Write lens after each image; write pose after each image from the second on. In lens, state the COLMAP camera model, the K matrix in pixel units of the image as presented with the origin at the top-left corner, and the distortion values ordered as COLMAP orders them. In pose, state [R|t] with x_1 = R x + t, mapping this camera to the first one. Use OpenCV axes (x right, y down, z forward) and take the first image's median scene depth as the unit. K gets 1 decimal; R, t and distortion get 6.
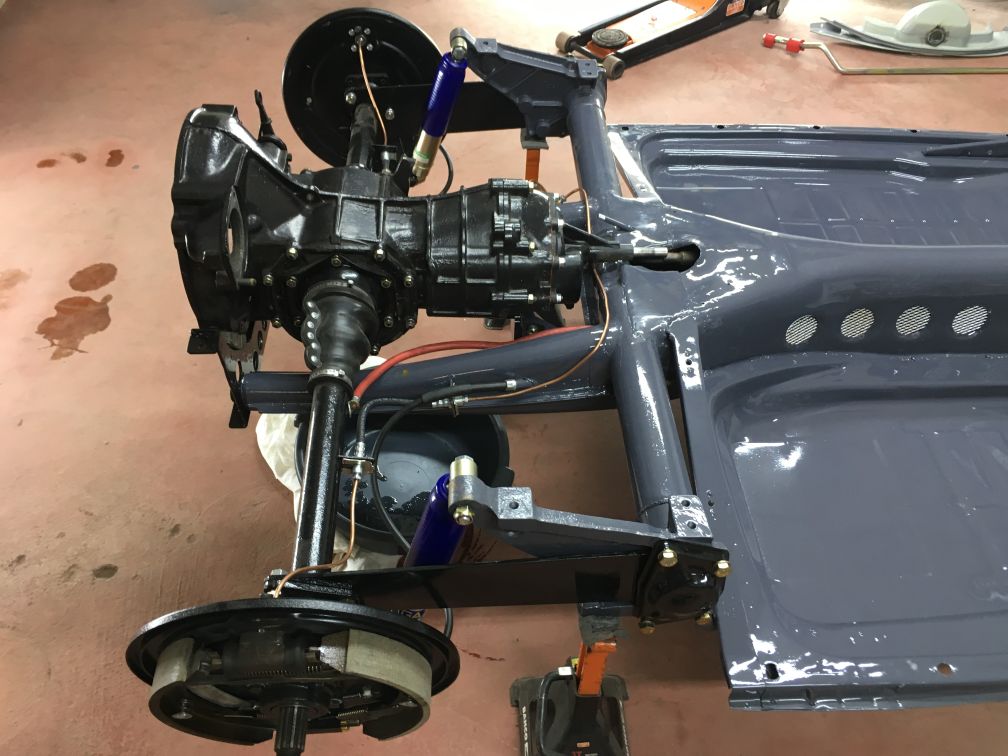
lens RADIAL K [[893.6, 0, 504.0], [0, 893.6, 378.0], [0, 0, 1]] dist [0.013369, -0.008732]
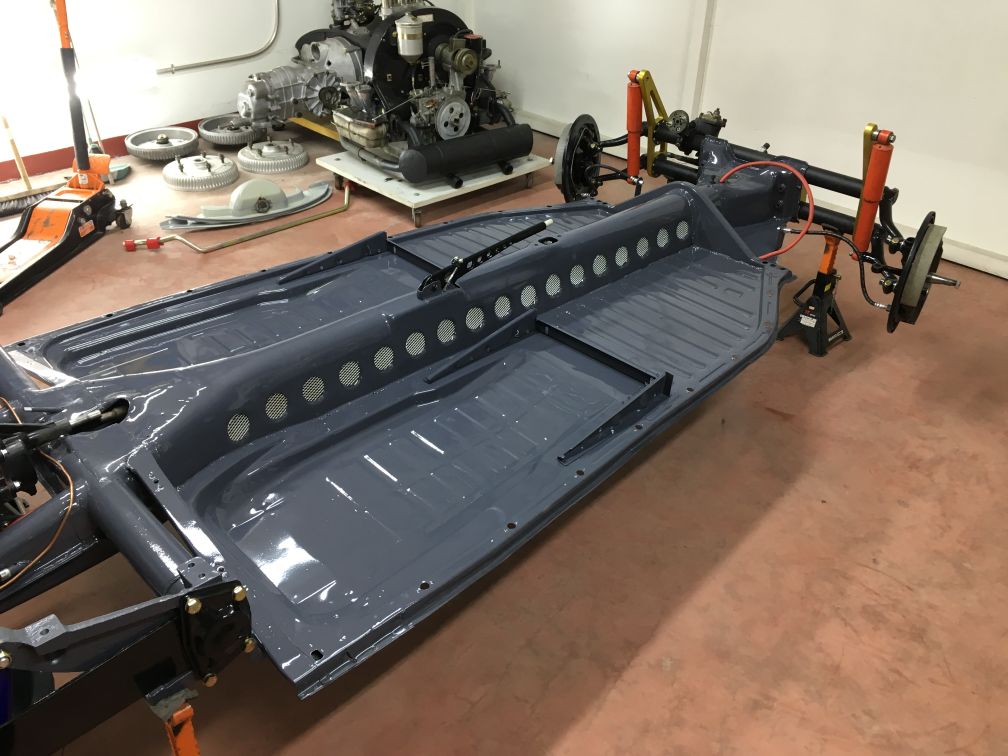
lens RADIAL K [[870.9, 0, 504.0], [0, 870.9, 378.0], [0, 0, 1]] dist [0.068336, -0.013235]
pose [[0.756884, -0.367705, 0.540296, -0.021944], [0.470817, 0.880151, -0.060555, 0.112185], [-0.453276, 0.300213, 0.839293, -0.189905]]
